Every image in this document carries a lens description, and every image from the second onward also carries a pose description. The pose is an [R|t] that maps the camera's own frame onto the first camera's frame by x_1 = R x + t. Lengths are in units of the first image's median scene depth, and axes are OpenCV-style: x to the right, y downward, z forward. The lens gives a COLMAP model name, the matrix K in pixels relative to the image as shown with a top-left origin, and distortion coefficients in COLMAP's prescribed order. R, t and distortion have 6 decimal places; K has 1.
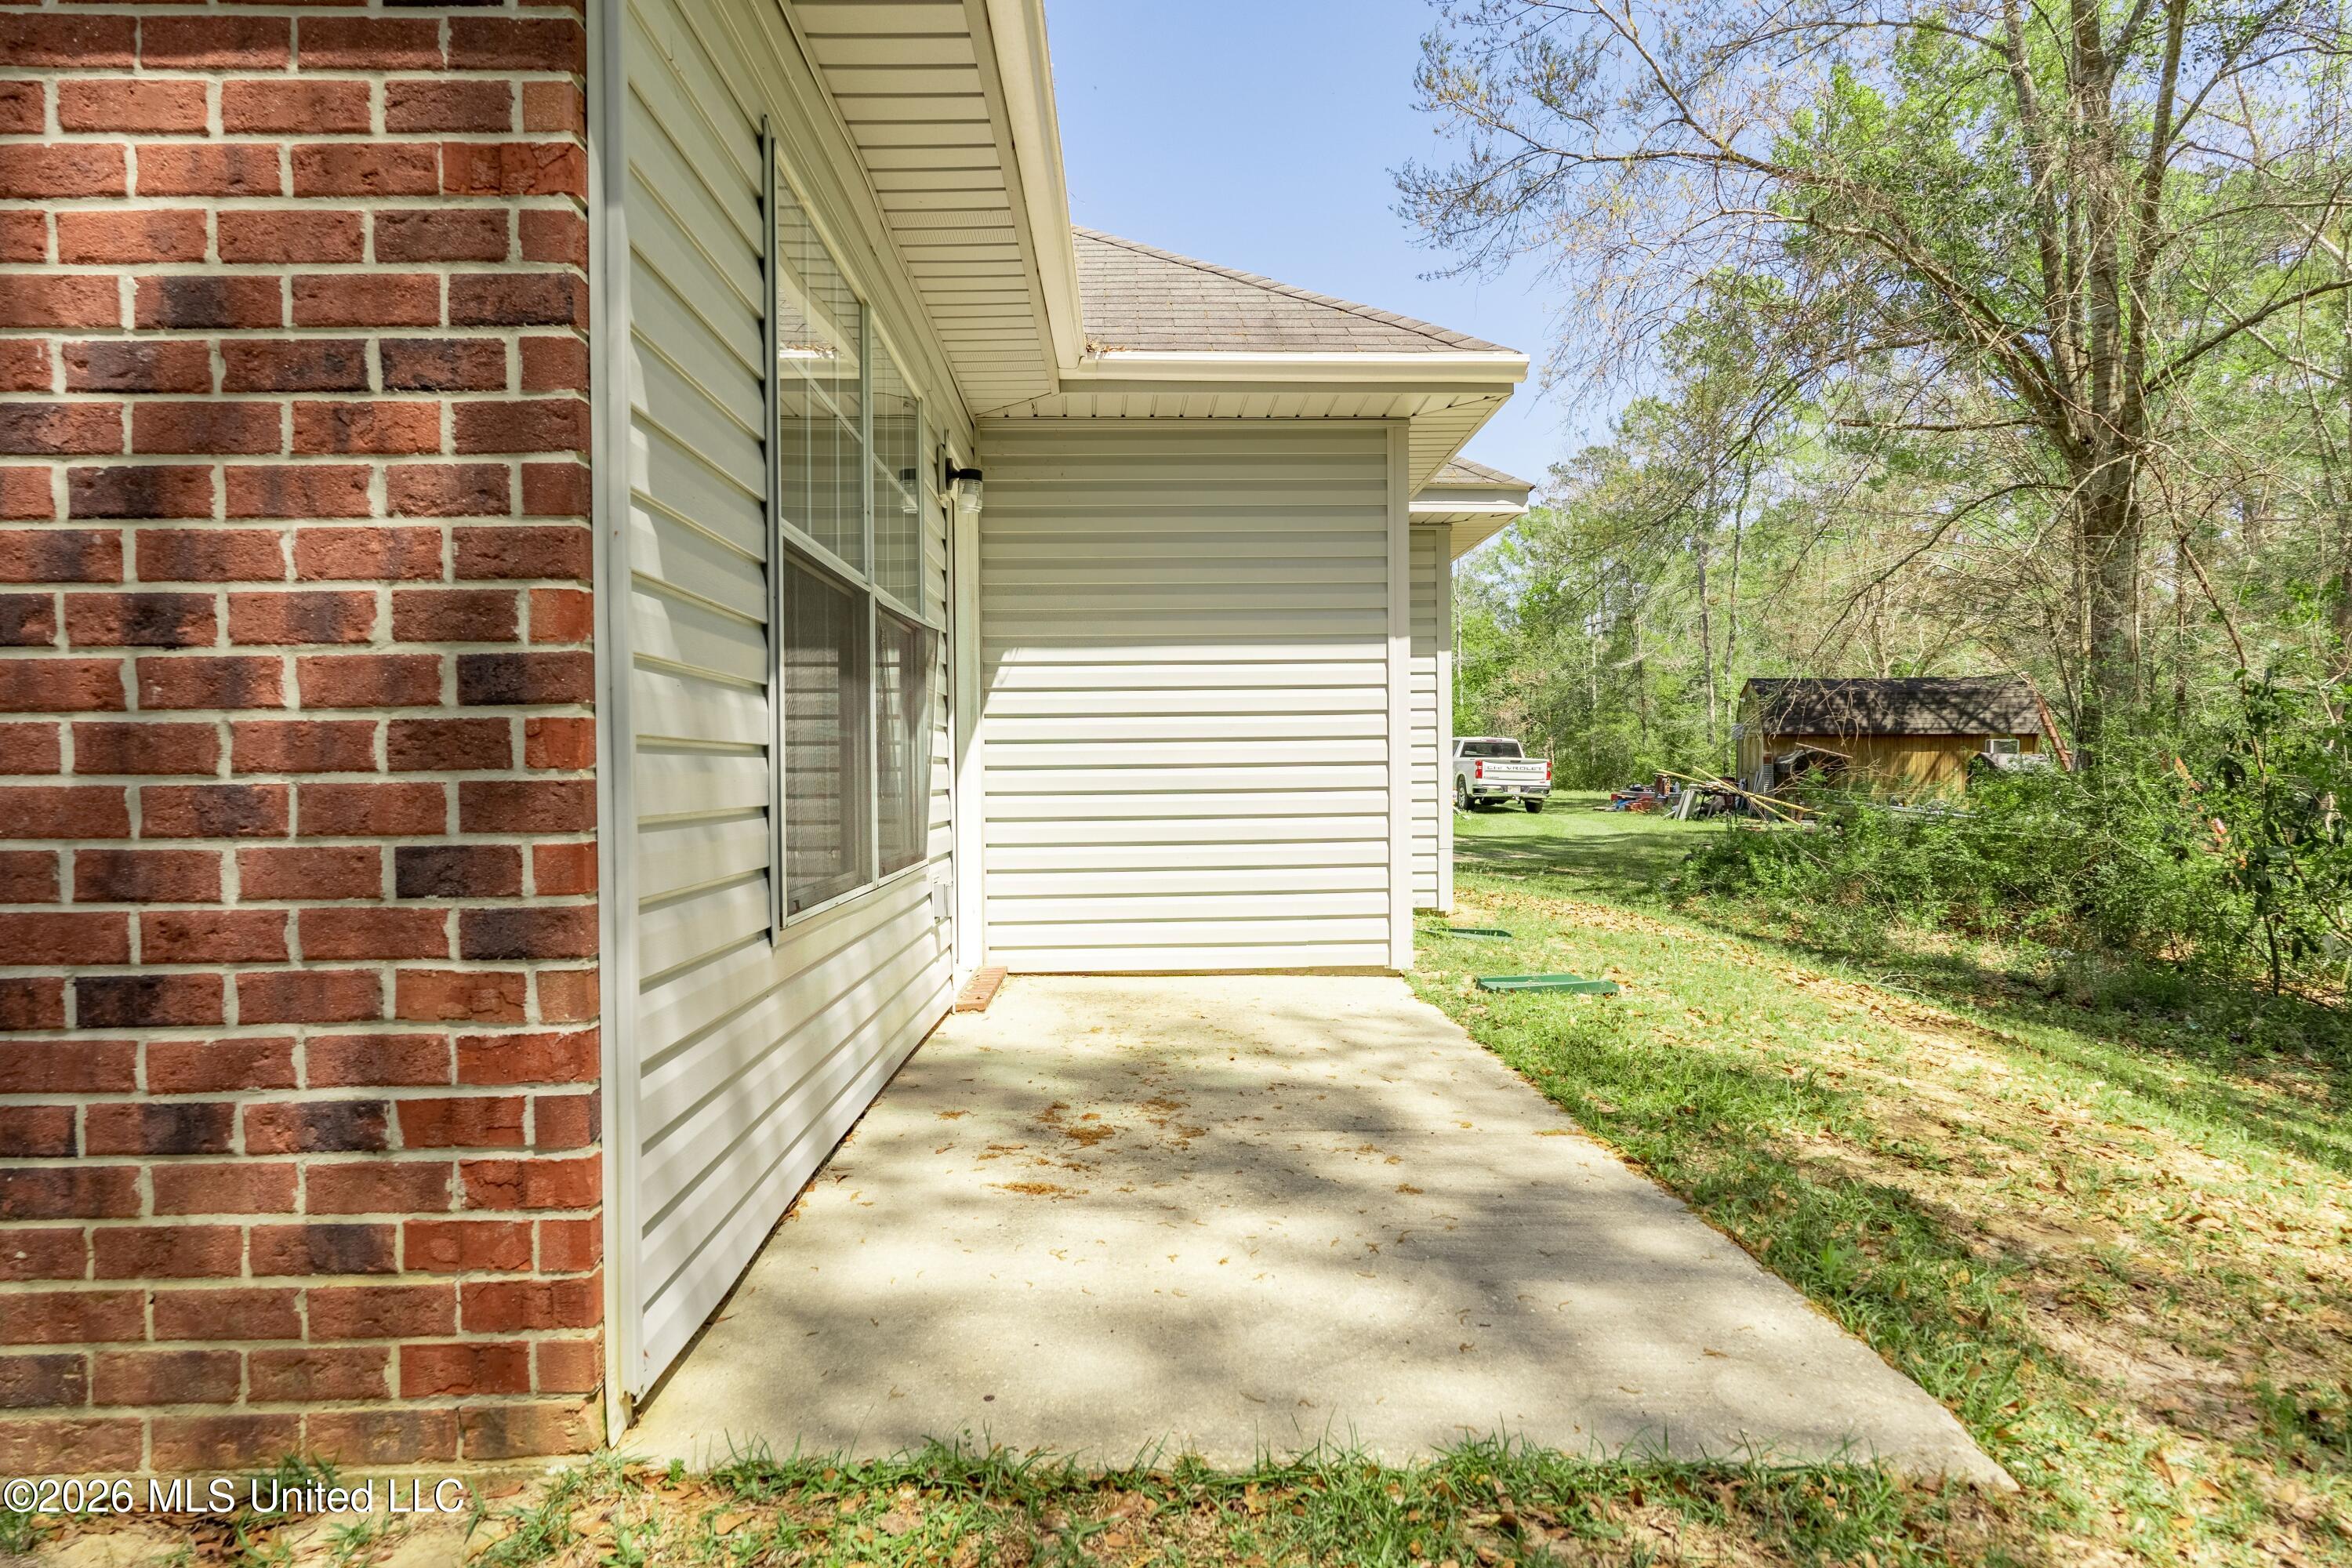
lens RADIAL K [[1354.7, 0, 1172.8], [0, 1354.7, 784.0], [0, 0, 1]] dist [0.004820, 0.000744]
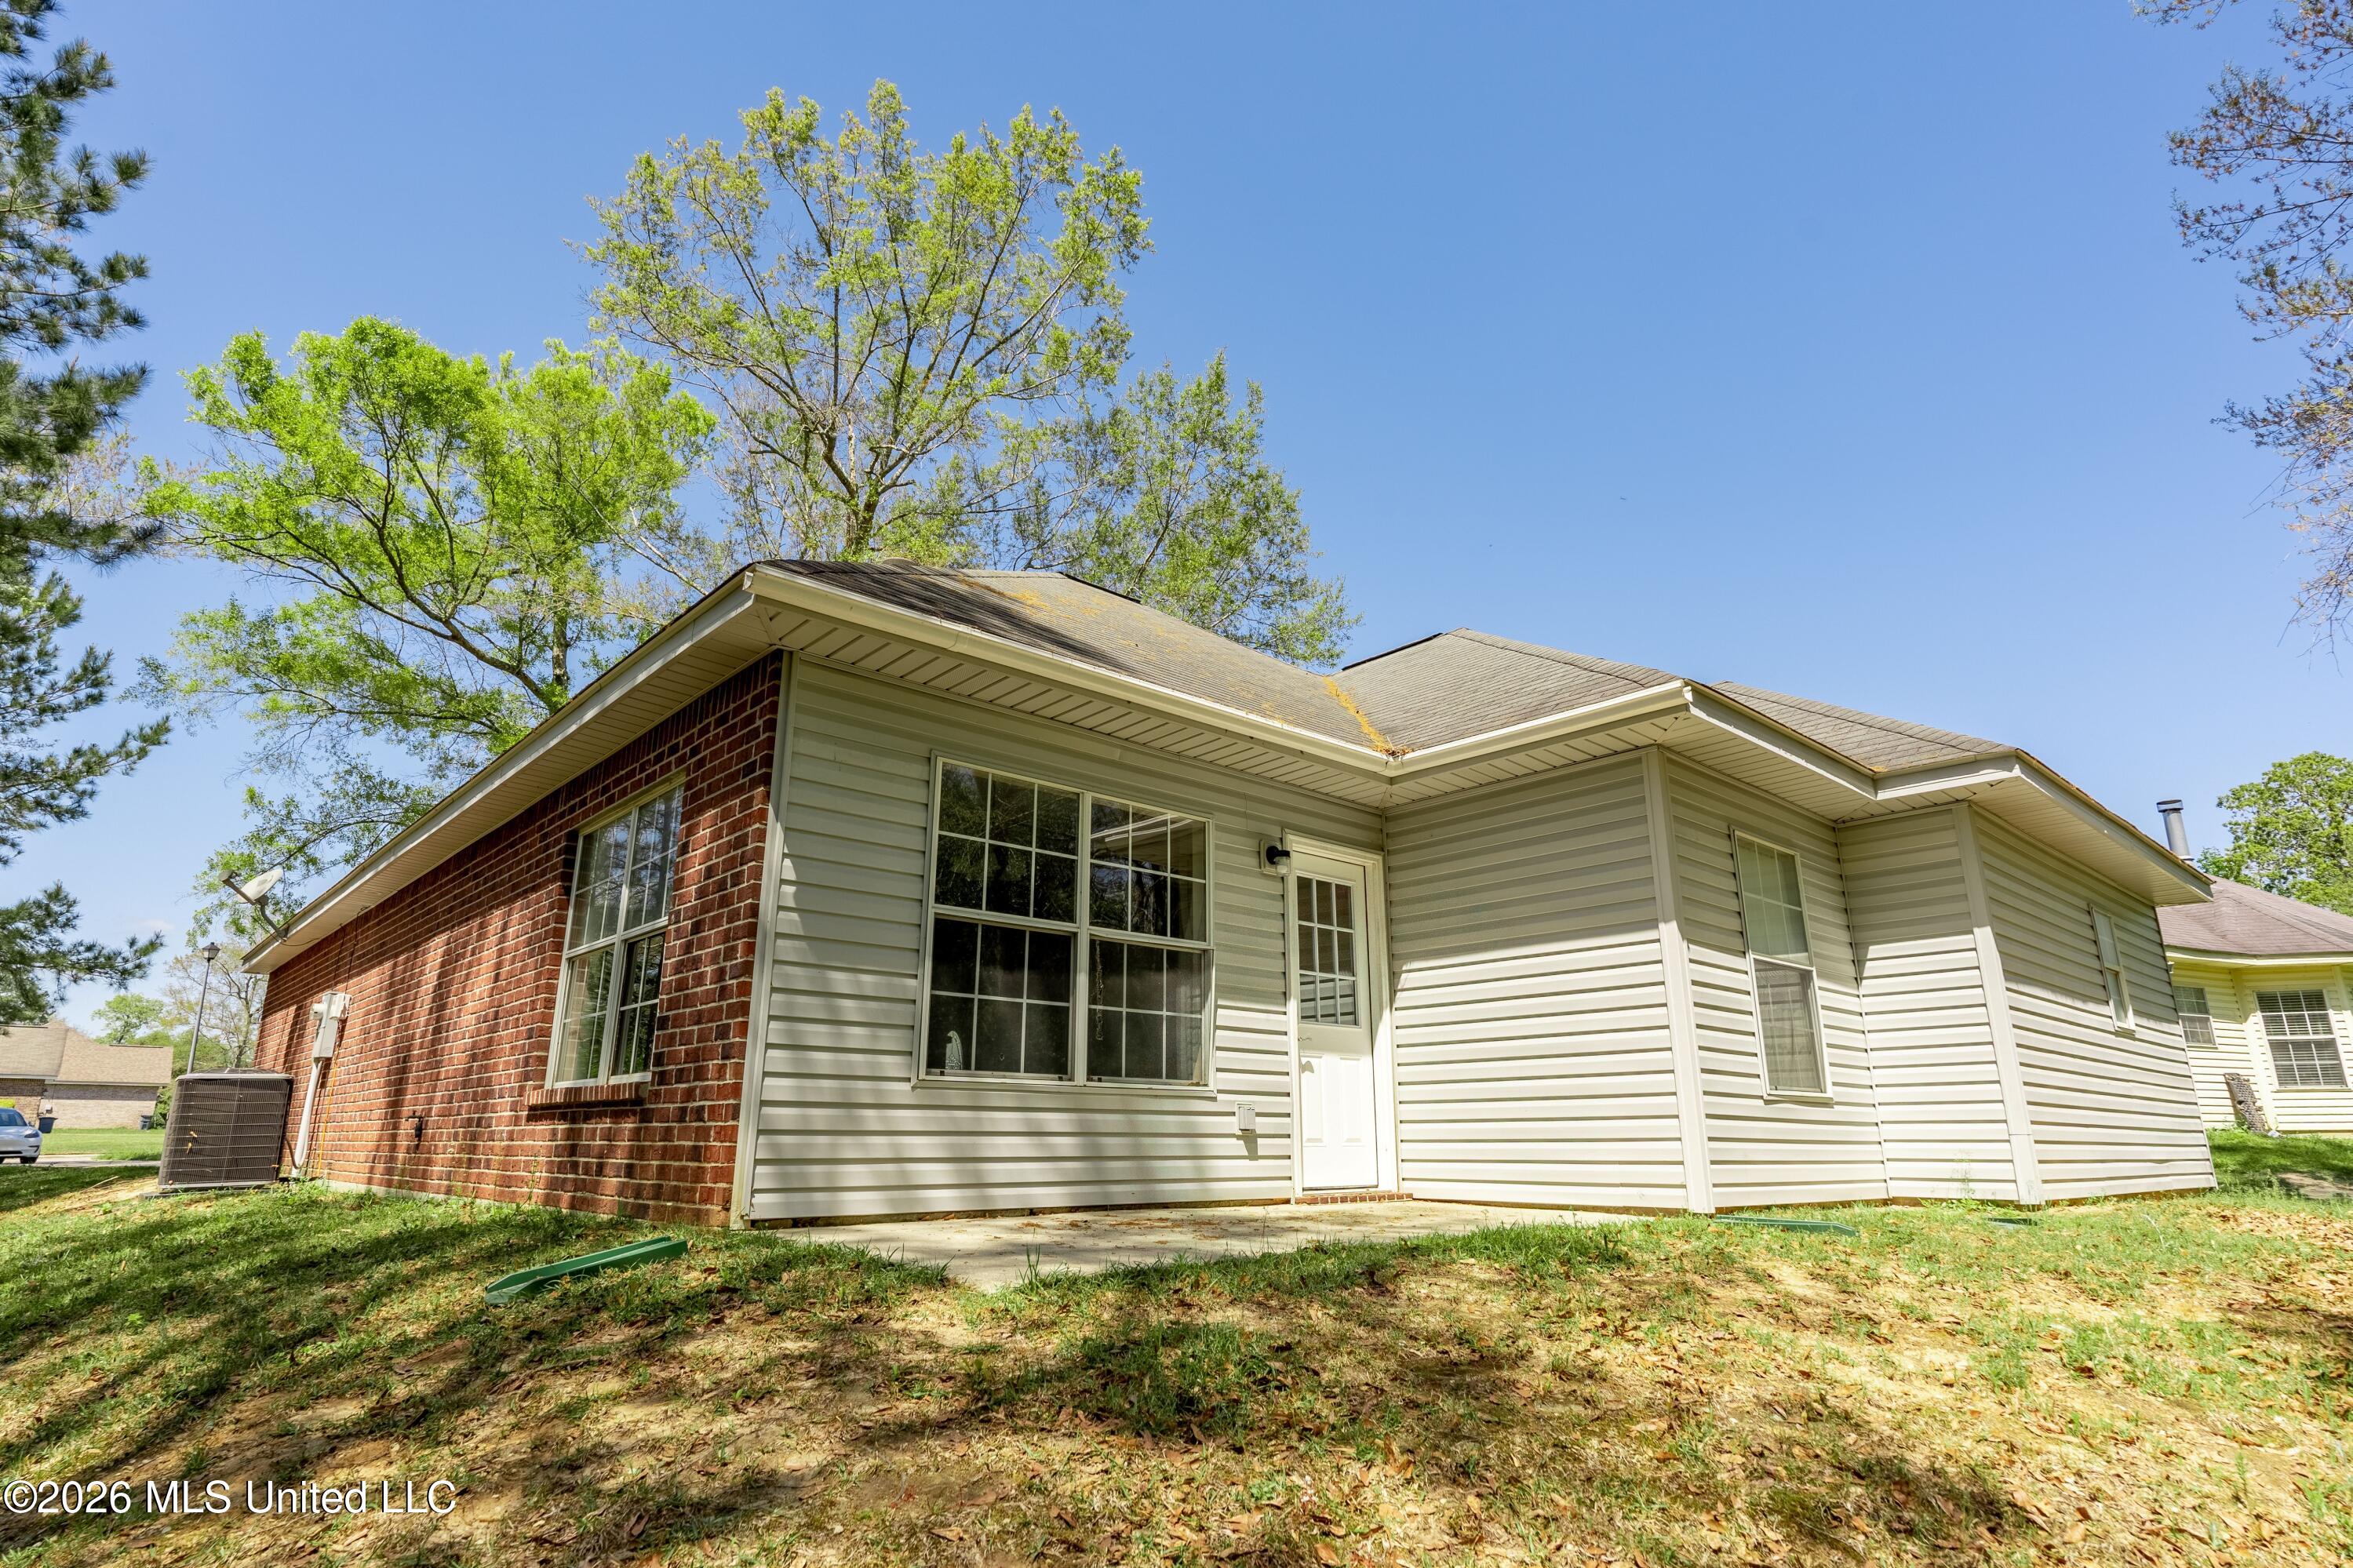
lens RADIAL K [[1236.3, 0, 1160.3], [0, 1236.3, 787.8], [0, 0, 1]] dist [-0.000474, -0.000005]
pose [[0.640707, -0.199018, -0.741543, 0.748422], [-0.017423, 0.961803, -0.273186, 0.090158], [0.767588, 0.187952, 0.612767, -0.036325]]
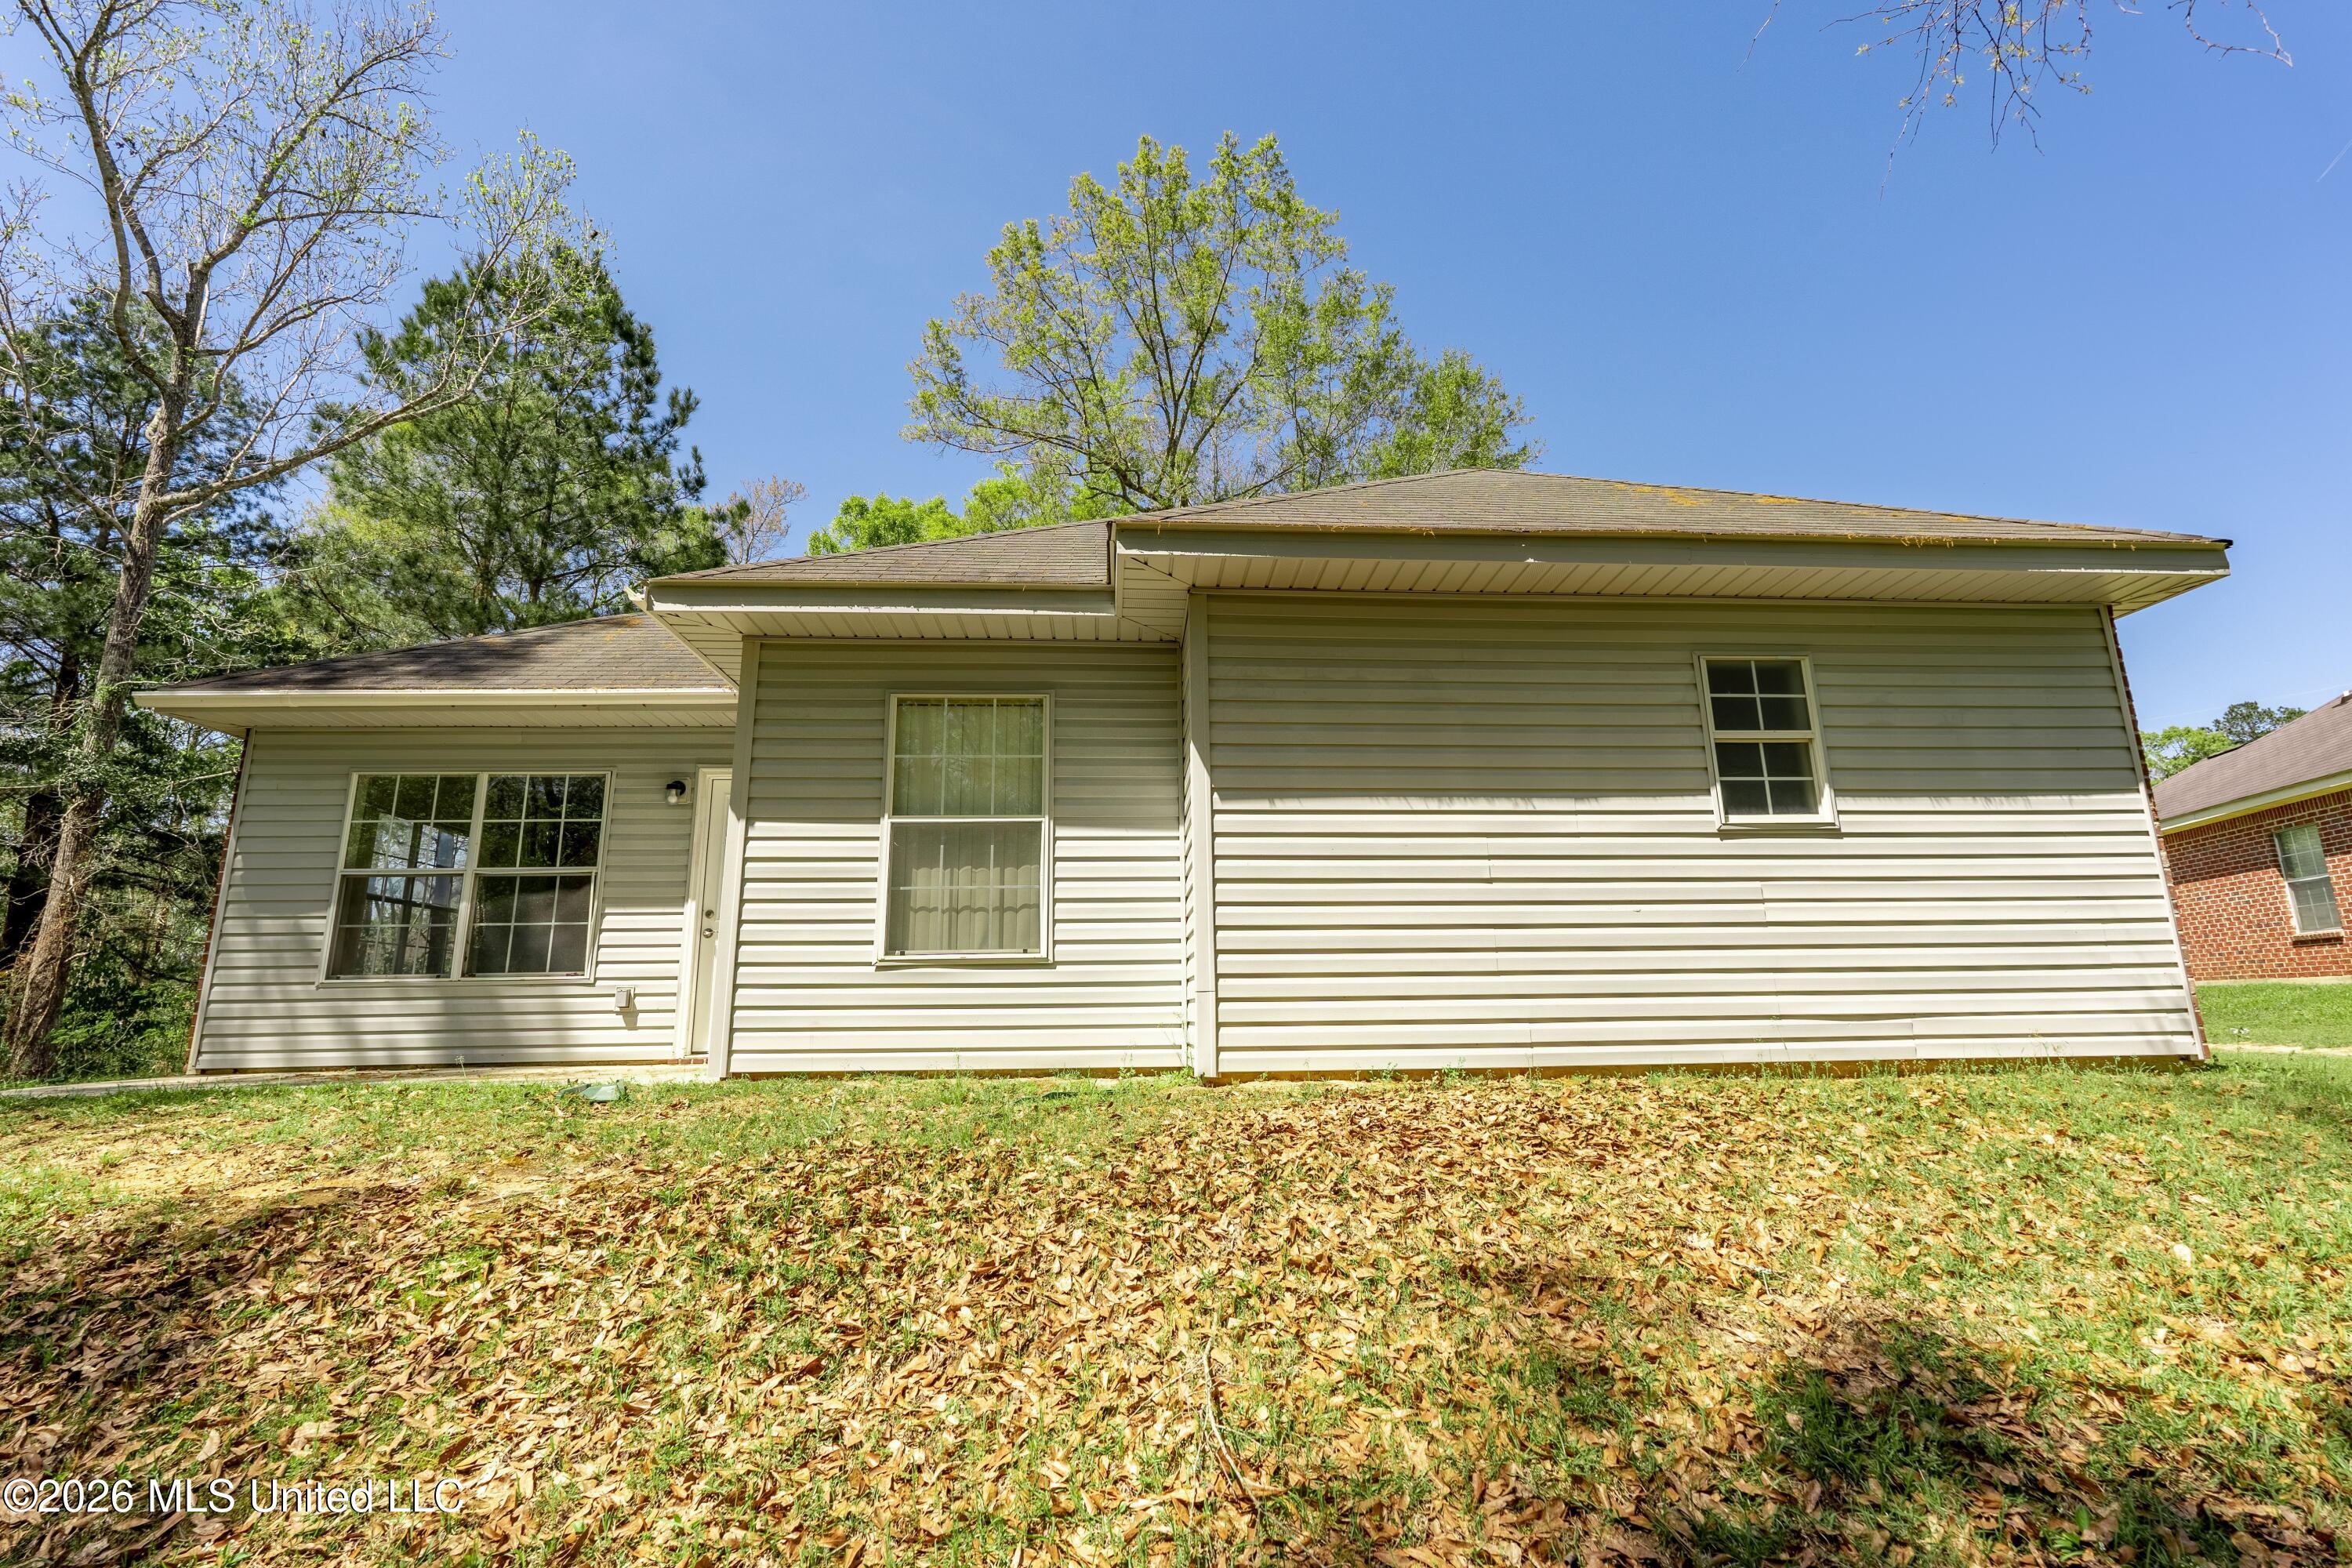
lens RADIAL K [[1049.0, 0, 1177.3], [0, 1049.0, 755.0], [0, 0, 1]] dist [-0.002725, -0.000336]
pose [[0.022830, -0.226475, -0.973749, 1.192615], [0.008444, 0.974012, -0.226338, 0.076094], [0.999704, -0.003055, 0.024149, 1.456407]]
